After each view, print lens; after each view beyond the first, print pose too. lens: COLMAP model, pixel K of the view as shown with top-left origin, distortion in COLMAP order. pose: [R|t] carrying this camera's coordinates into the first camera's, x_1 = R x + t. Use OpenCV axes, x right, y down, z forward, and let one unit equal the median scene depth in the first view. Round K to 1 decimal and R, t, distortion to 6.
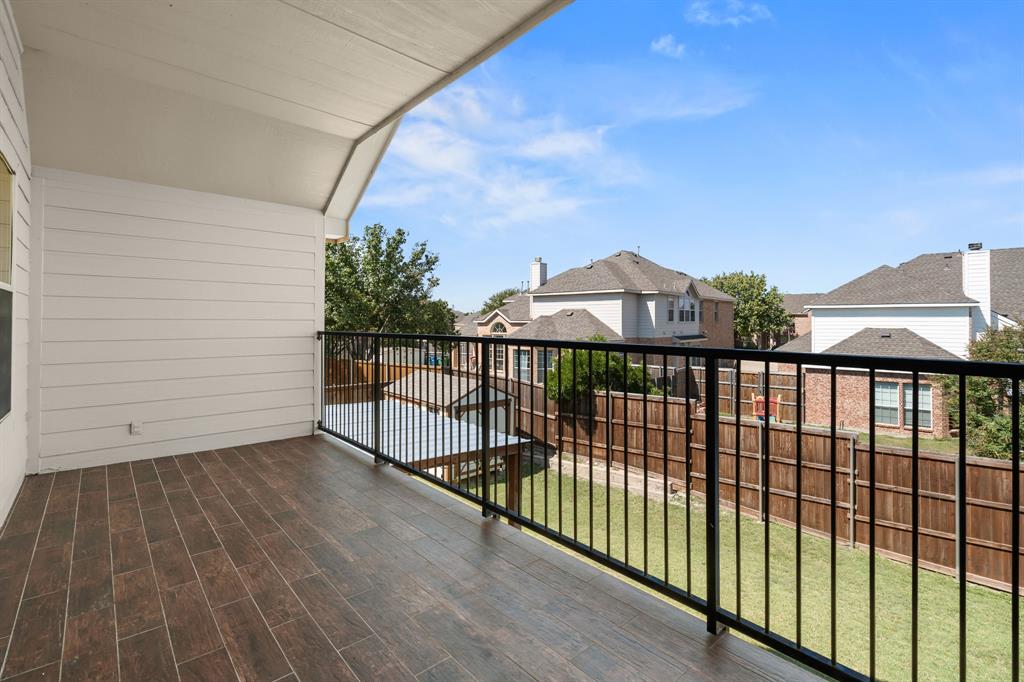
lens RADIAL K [[469.2, 0, 515.8], [0, 469.2, 318.1], [0, 0, 1]] dist [0.001111, -0.000479]
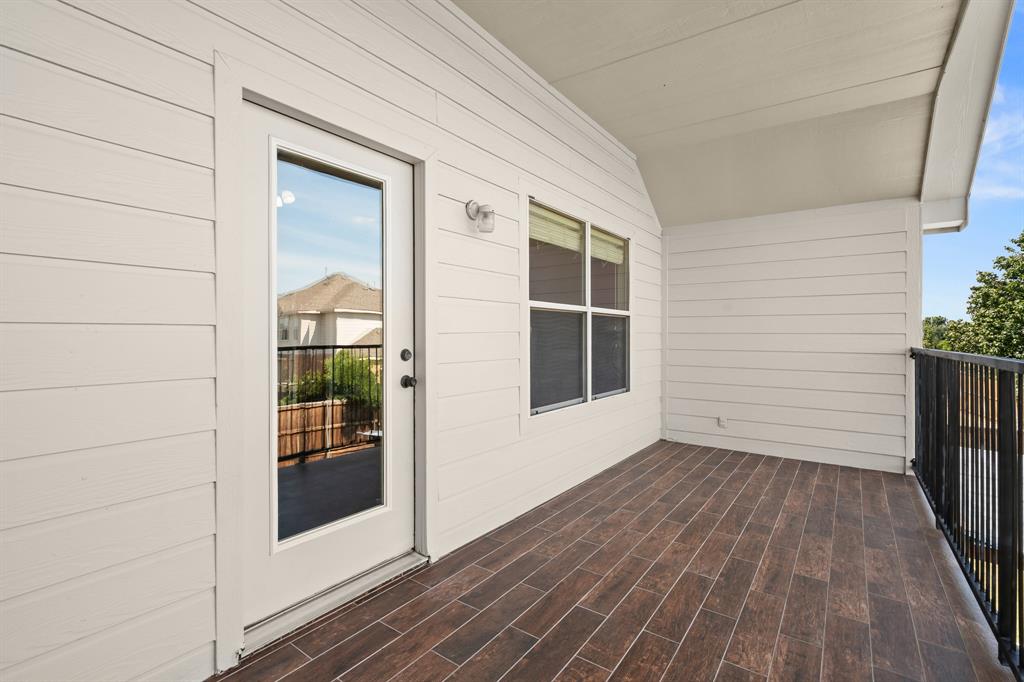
lens RADIAL K [[469.2, 0, 510.6], [0, 469.2, 336.3], [0, 0, 1]] dist [0.001111, -0.000479]
pose [[0.218578, 0.000330, -0.975819, 0.382487], [0.004878, 0.999987, 0.001431, 0.007686], [0.975807, -0.005073, 0.218573, 0.274285]]
